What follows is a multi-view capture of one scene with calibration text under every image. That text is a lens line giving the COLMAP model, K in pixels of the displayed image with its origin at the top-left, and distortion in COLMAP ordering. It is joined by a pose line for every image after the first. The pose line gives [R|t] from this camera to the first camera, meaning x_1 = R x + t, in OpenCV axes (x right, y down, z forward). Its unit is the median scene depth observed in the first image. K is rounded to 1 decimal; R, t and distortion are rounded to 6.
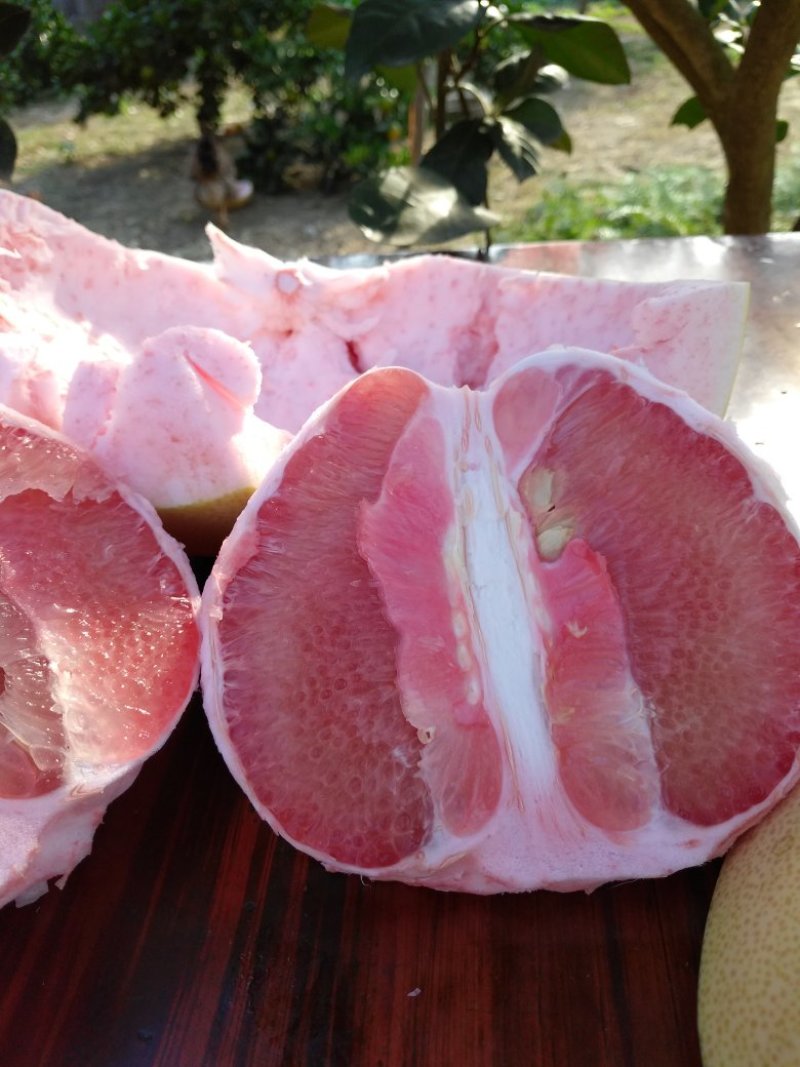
lens RADIAL K [[869.7, 0, 397.1], [0, 869.7, 533.1], [0, 0, 1]] dist [0.058140, -0.003152]
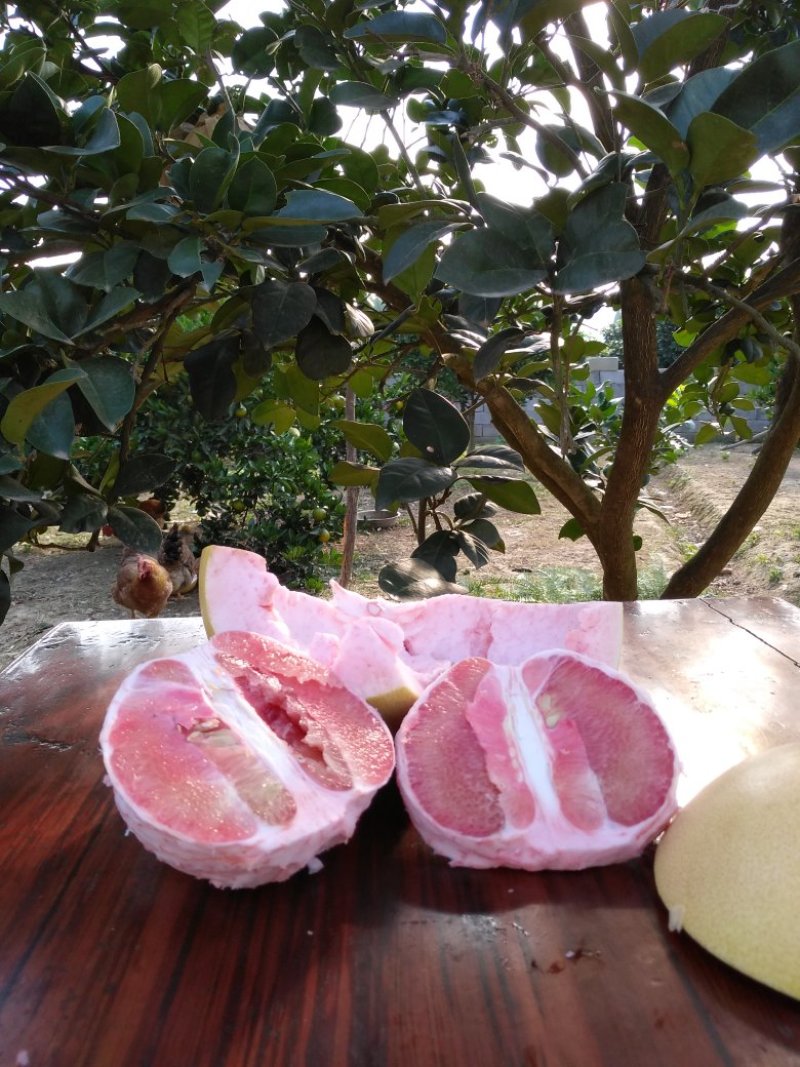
lens RADIAL K [[900.6, 0, 400.4], [0, 900.6, 532.9], [0, 0, 1]] dist [-0.063092, -0.002236]
pose [[0.999796, 0.015266, -0.013249, -0.192110], [-0.020098, 0.820636, -0.571097, 0.962498], [0.002154, 0.571247, 0.820775, -1.191061]]
